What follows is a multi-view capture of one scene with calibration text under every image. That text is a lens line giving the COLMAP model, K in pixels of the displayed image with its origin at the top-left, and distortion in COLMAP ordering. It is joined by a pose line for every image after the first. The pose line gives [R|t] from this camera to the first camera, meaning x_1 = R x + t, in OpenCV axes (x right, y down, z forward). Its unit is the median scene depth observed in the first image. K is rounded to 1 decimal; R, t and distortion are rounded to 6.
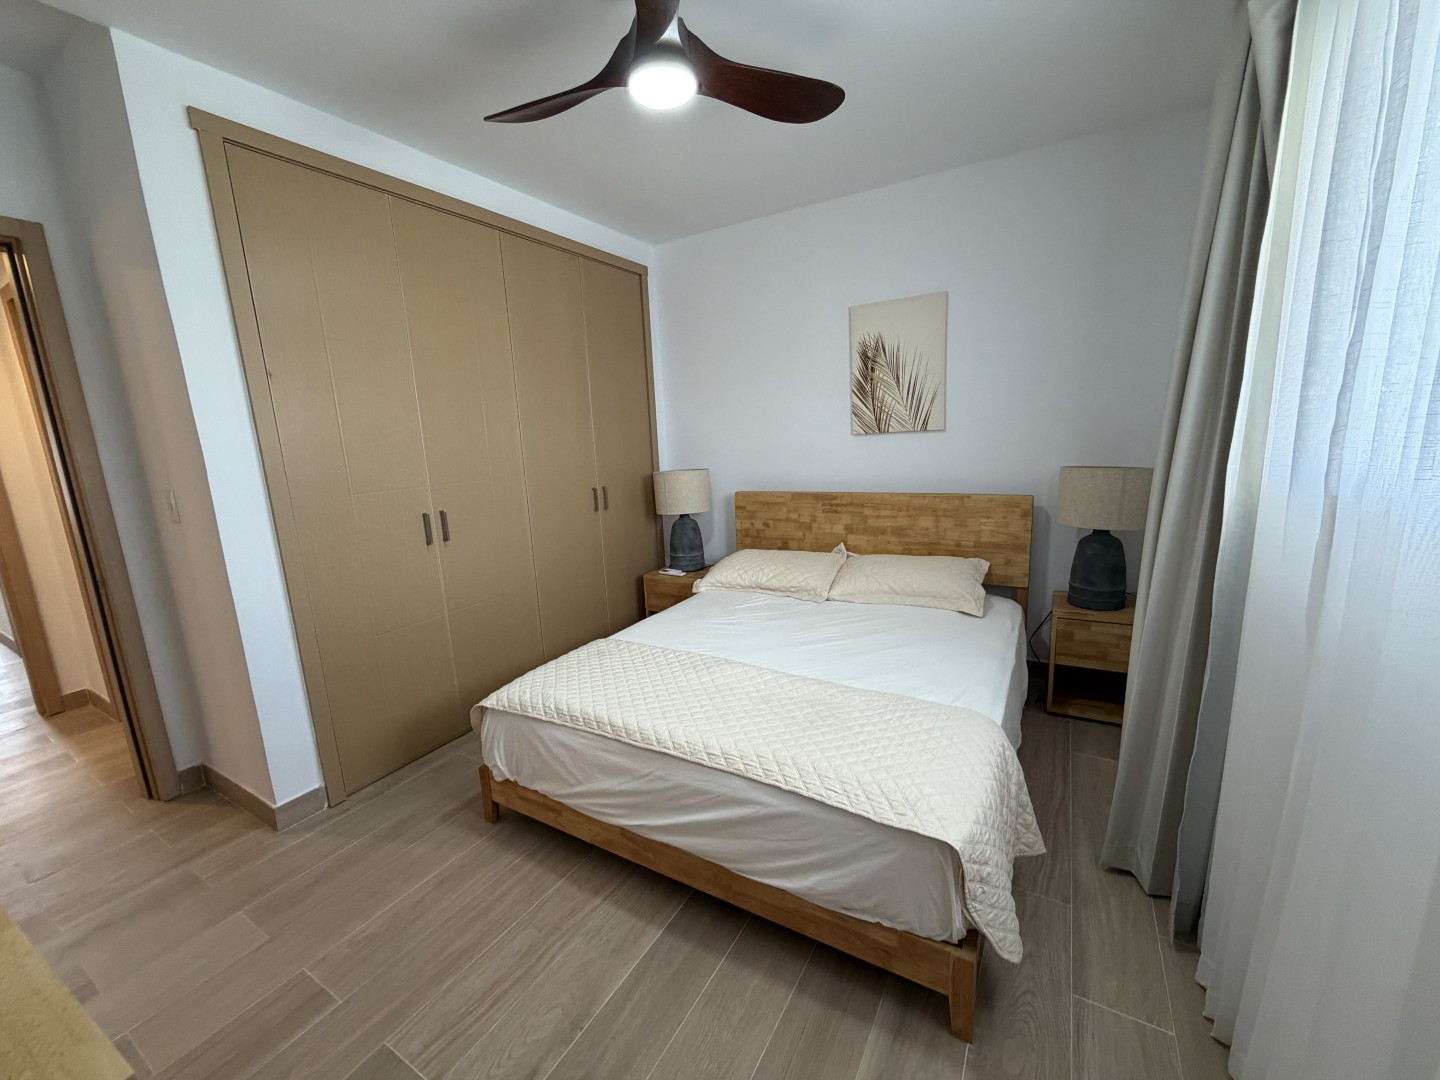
lens RADIAL K [[576.7, 0, 715.6], [0, 576.7, 541.0], [0, 0, 1]] dist [-0.000461, 0.000395]
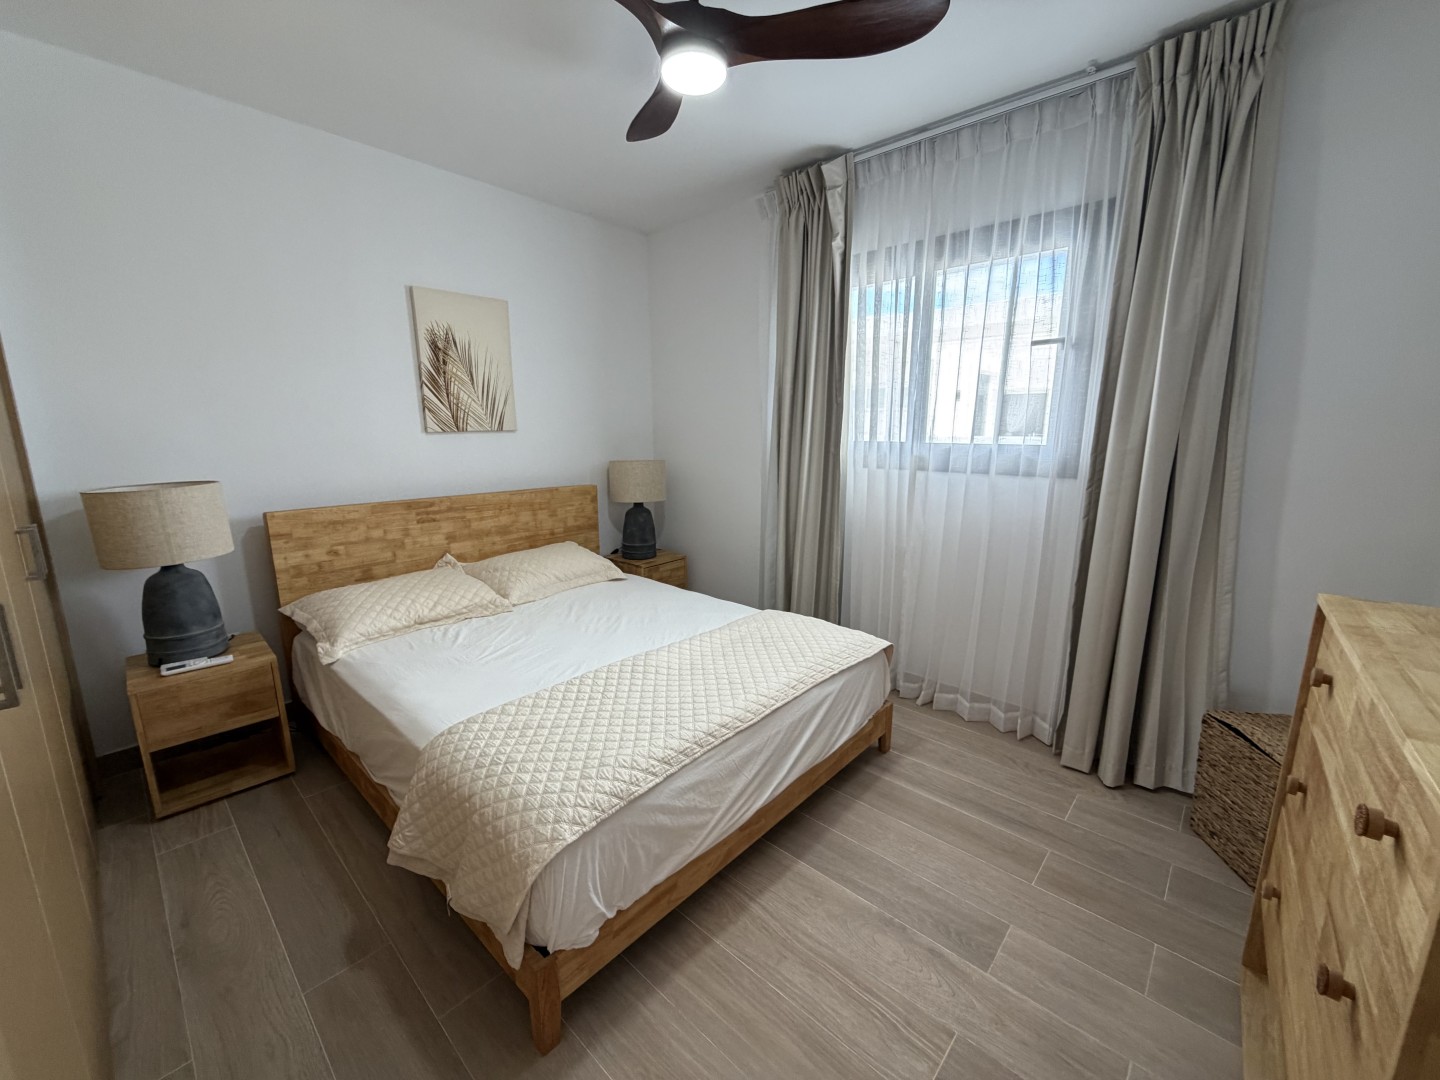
lens RADIAL K [[576.7, 0, 715.6], [0, 576.7, 541.0], [0, 0, 1]] dist [-0.000461, 0.000395]
pose [[0.204007, -0.144237, 0.968286, -0.586926], [0.173386, 0.978774, 0.109268, -0.044115], [-0.963493, 0.145596, 0.224686, 0.426149]]
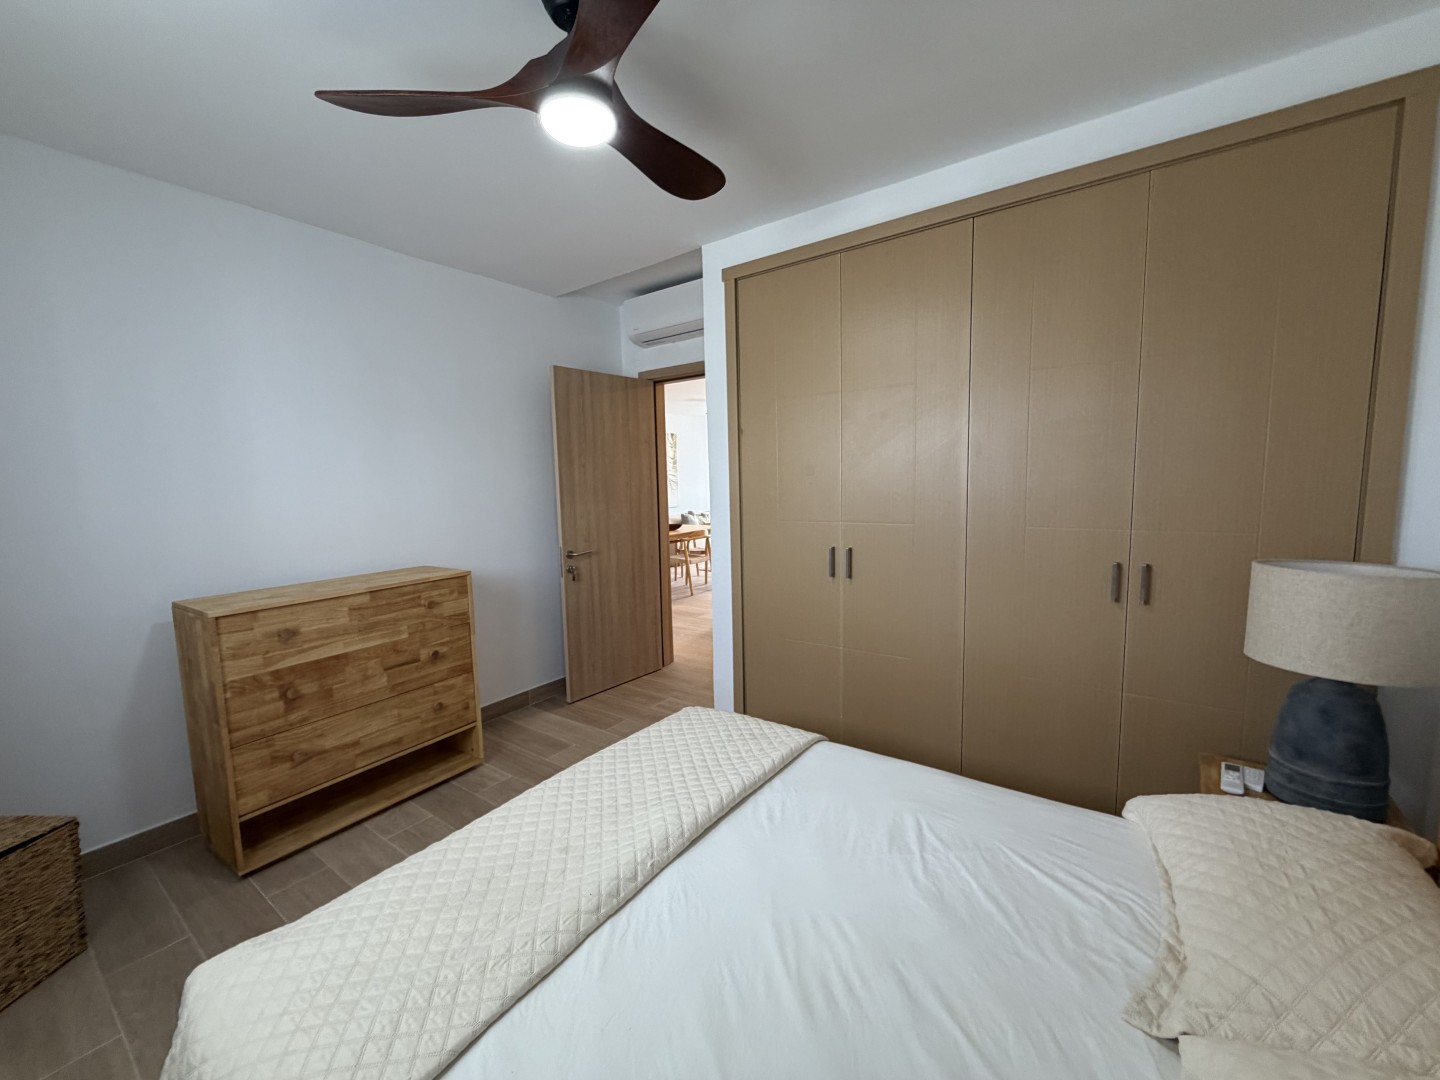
lens RADIAL K [[576.7, 0, 715.6], [0, 576.7, 541.0], [0, 0, 1]] dist [-0.000461, 0.000395]
pose [[-0.080179, 0.154589, -0.984720, 0.446726], [-0.159466, 0.973187, 0.165763, -0.161930], [0.983942, 0.170321, -0.053377, 0.686818]]
